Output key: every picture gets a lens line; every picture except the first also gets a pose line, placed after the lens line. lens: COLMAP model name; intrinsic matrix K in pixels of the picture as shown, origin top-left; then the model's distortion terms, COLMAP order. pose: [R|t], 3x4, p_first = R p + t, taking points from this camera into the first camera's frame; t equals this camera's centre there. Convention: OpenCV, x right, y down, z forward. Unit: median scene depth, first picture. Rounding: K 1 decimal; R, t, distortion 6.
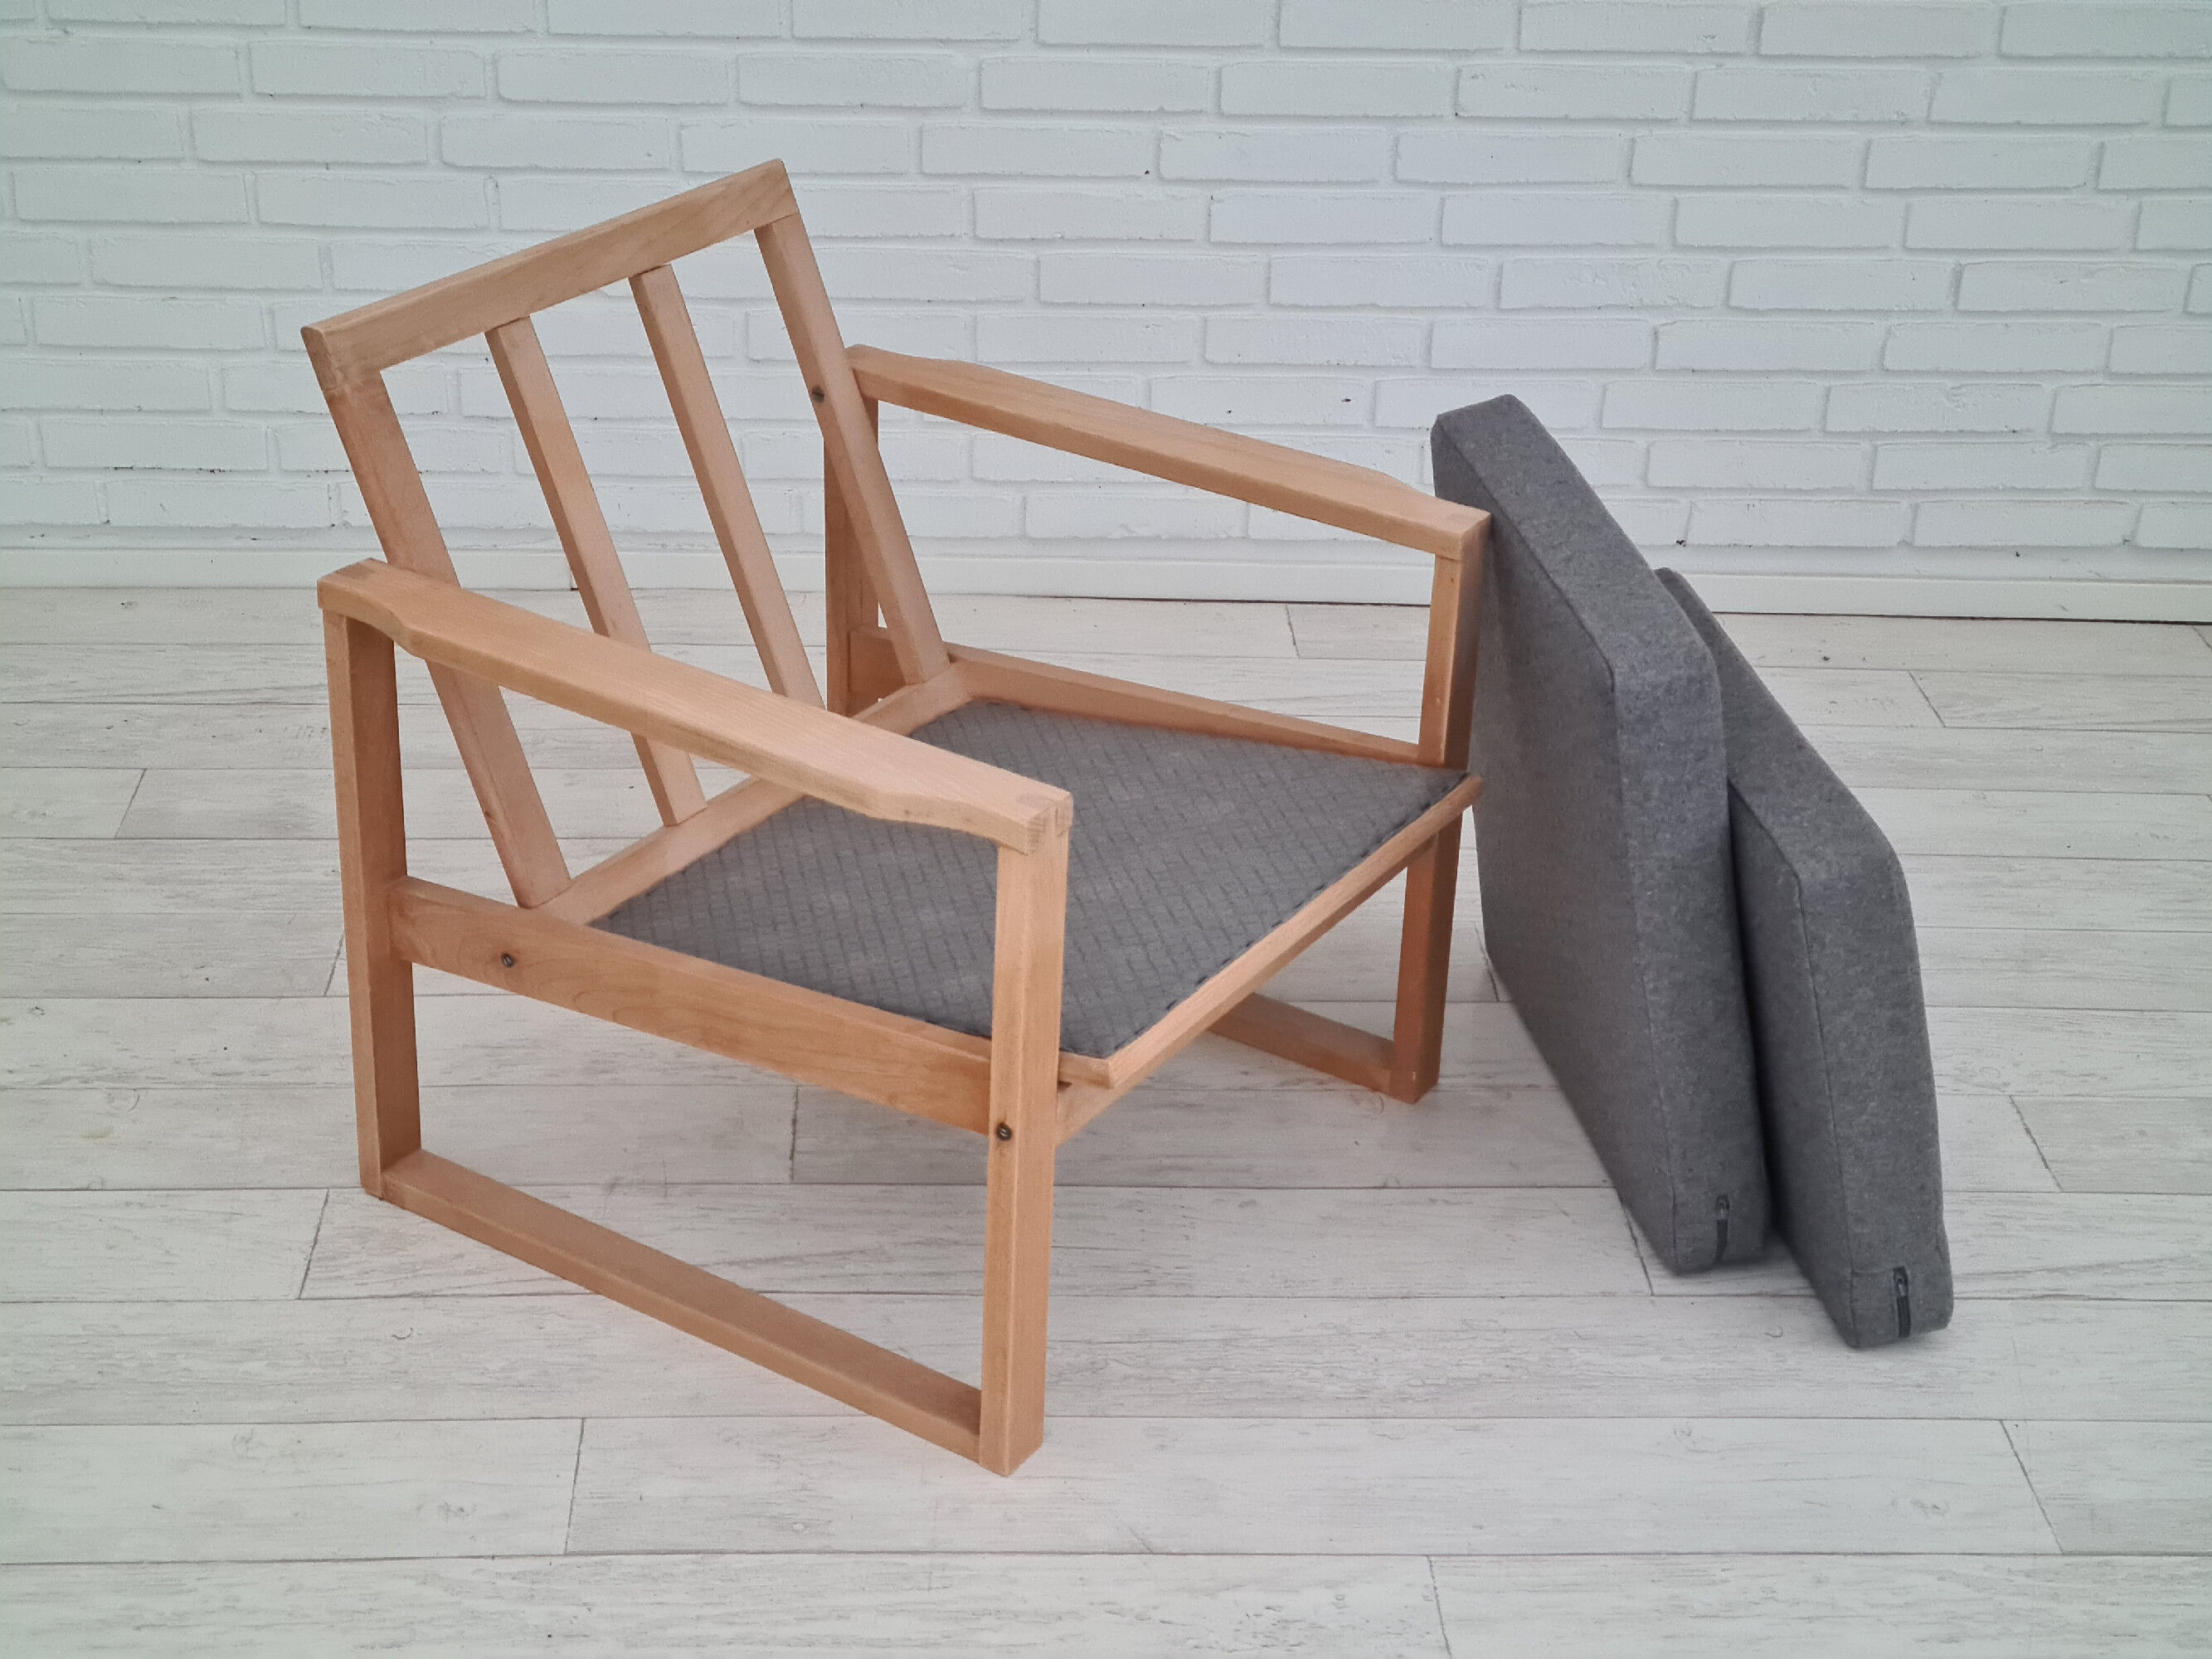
lens RADIAL K [[3338.3, 0, 1107.7], [0, 3338.3, 818.9], [0, 0, 1]] dist [0.065540, 0.000000]
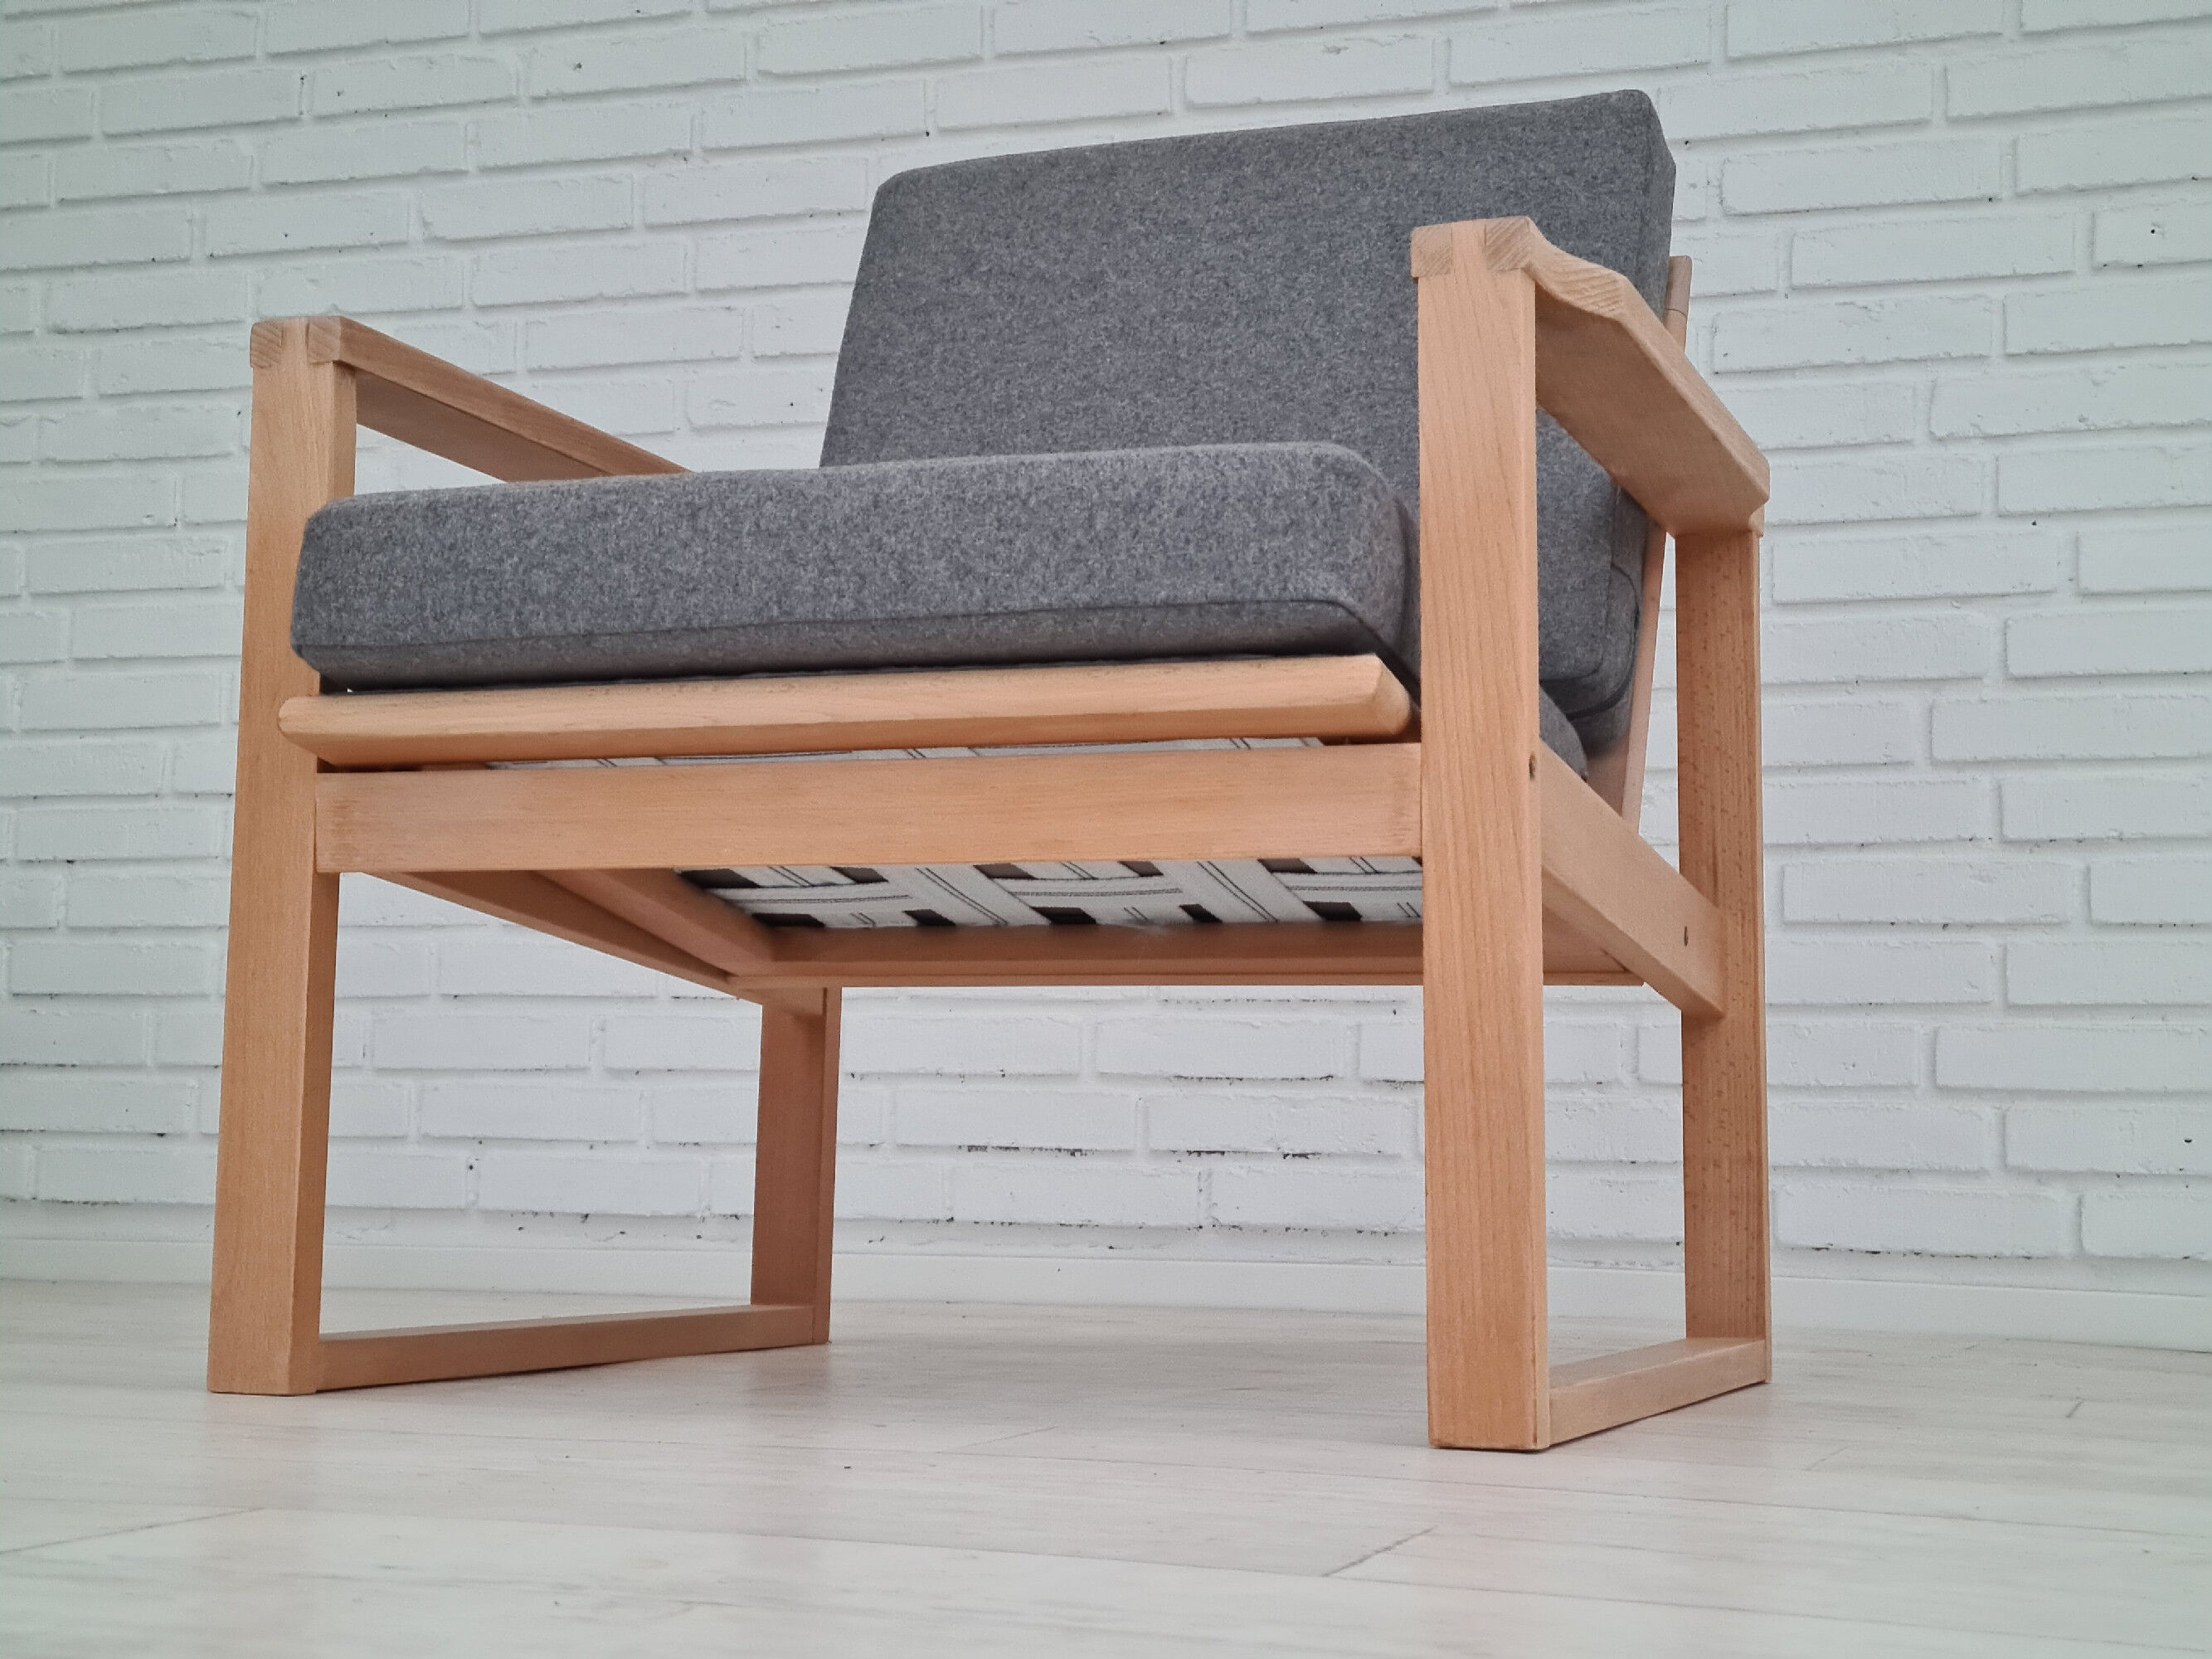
lens RADIAL K [[3338.3, 0, 1105.6], [0, 3338.3, 826.6], [0, 0, 1]] dist [0.065540, 0.000000]
pose [[0.929544, -0.047790, -0.365601, 0.054504], [-0.166562, 0.830197, -0.532005, 0.287156], [0.328945, 0.555417, 0.763745, 0.331222]]
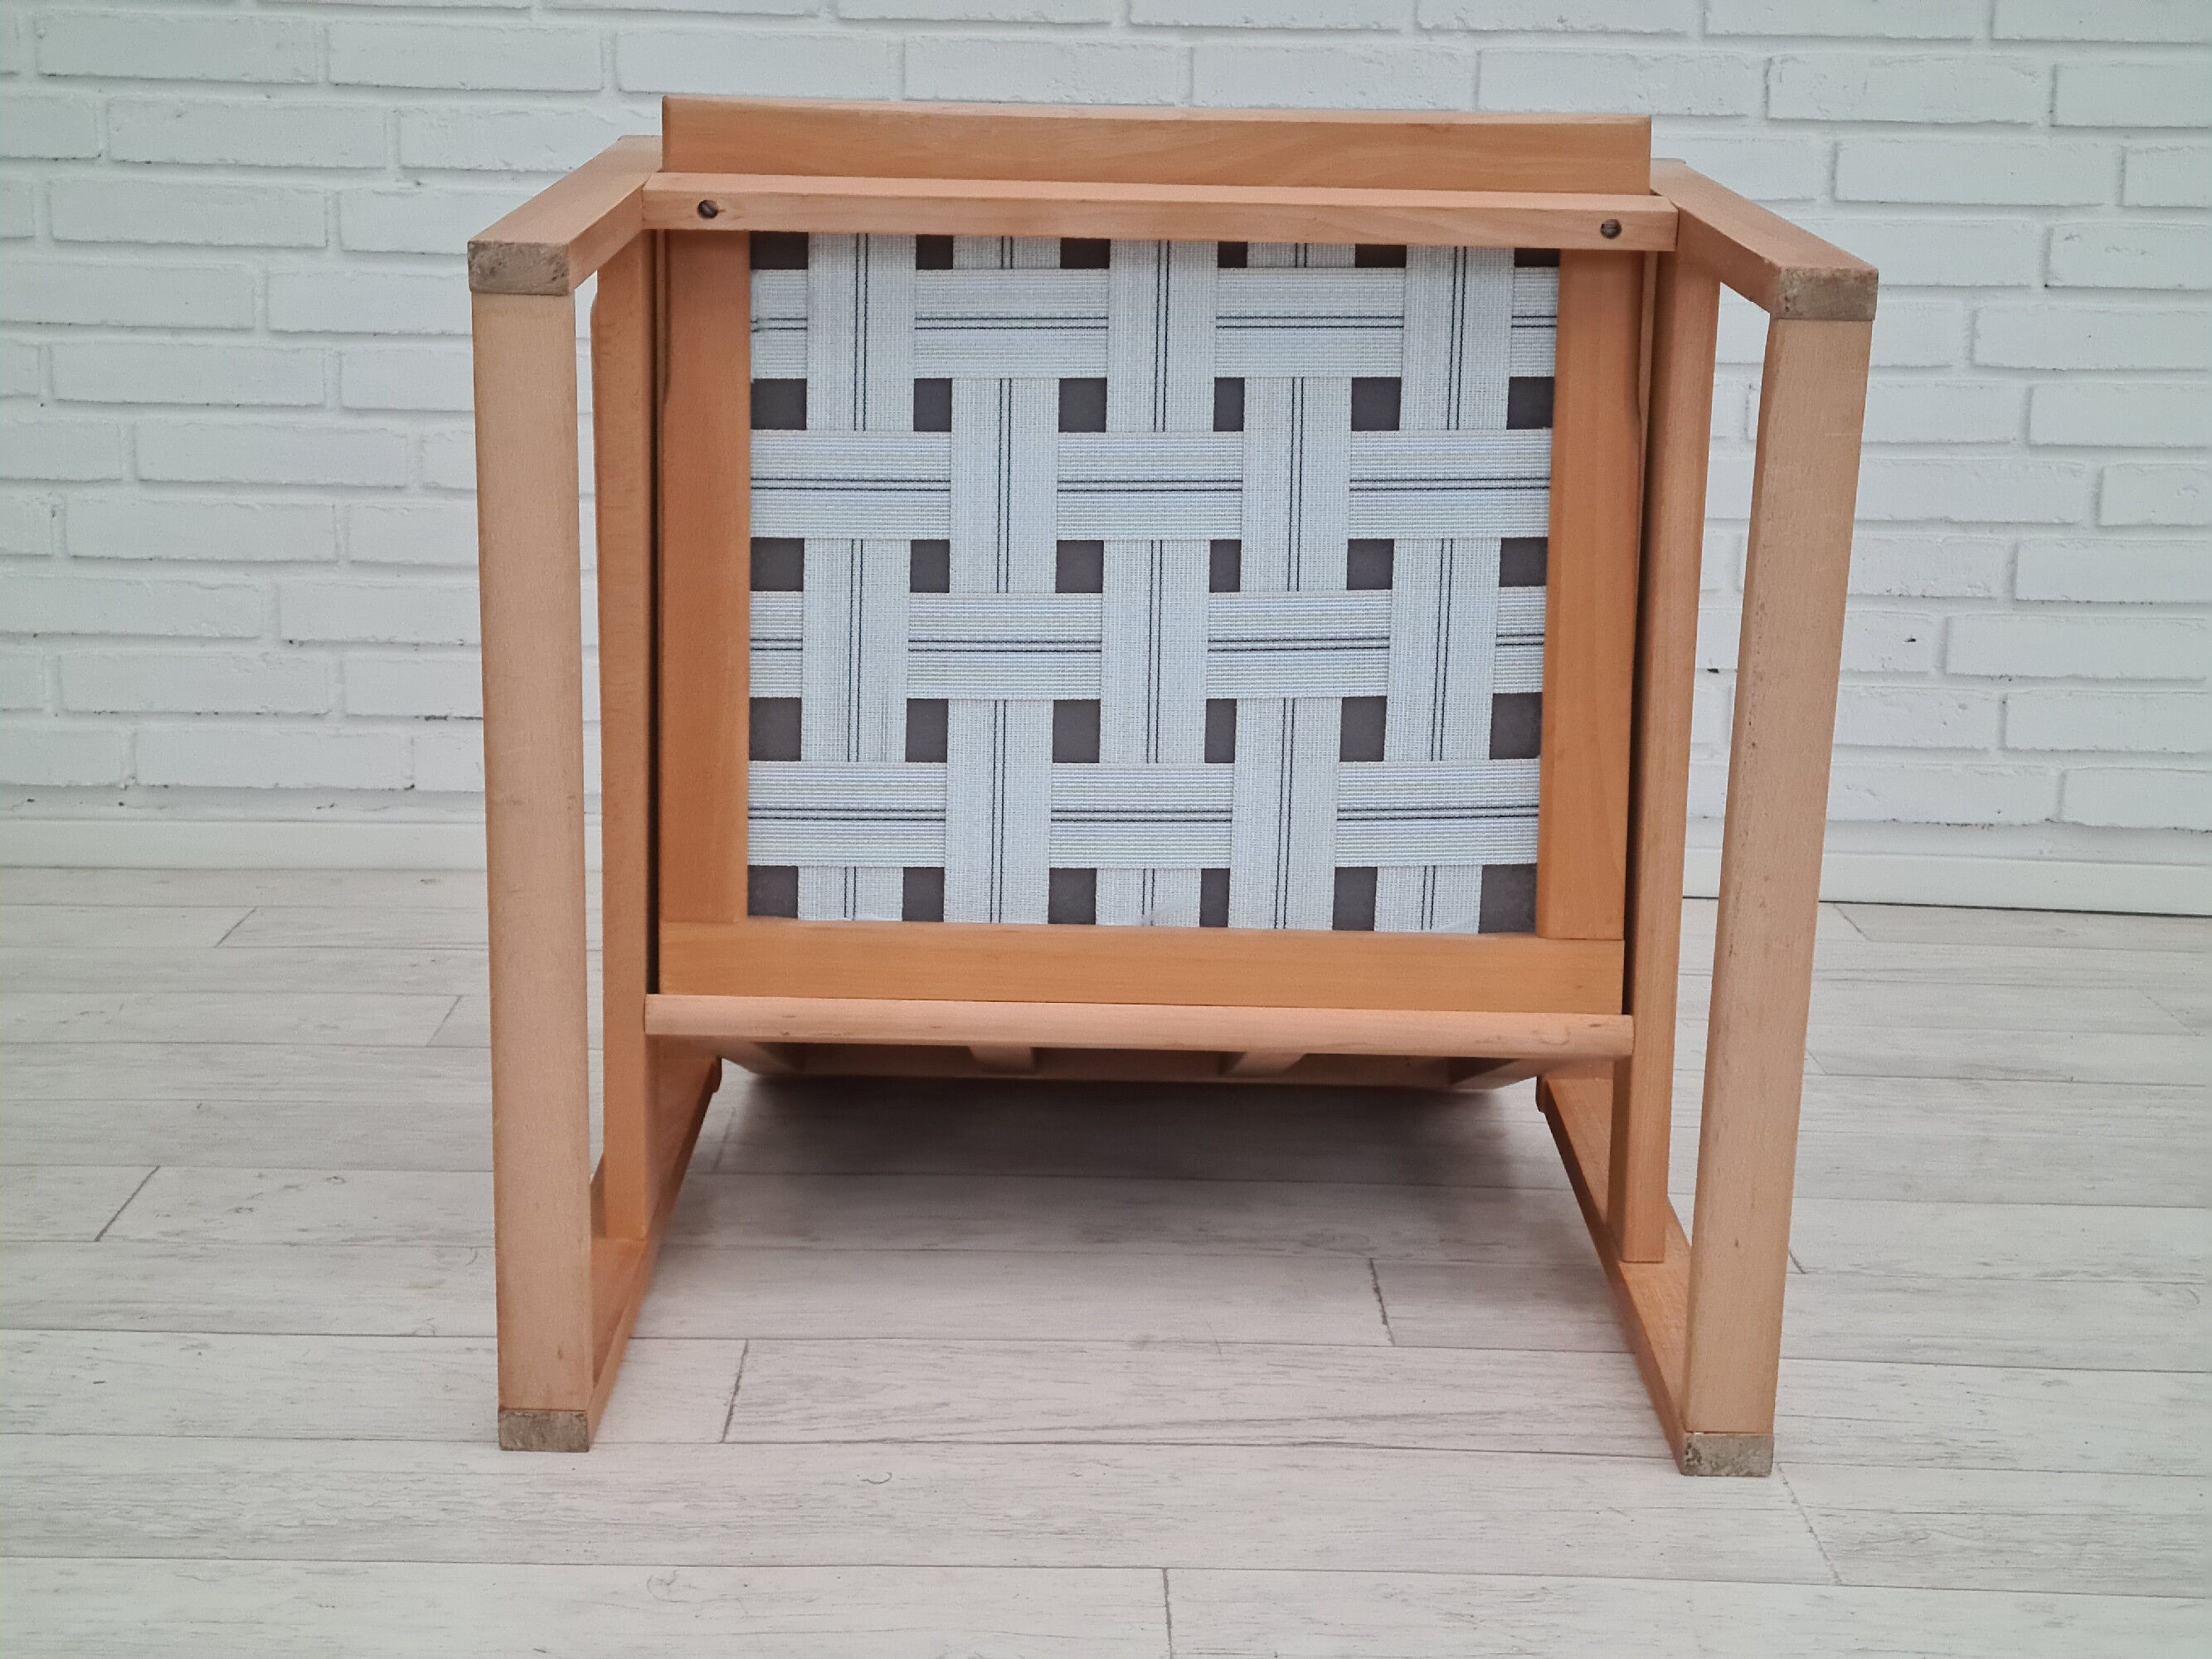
lens RADIAL K [[3338.3, 0, 1109.6], [0, 3338.3, 828.0], [0, 0, 1]] dist [0.065540, 0.000000]
pose [[0.999313, -0.000057, -0.037049, -0.099855], [-0.010020, 0.962314, -0.271755, 0.152540], [0.035669, 0.271940, 0.961653, 0.225567]]
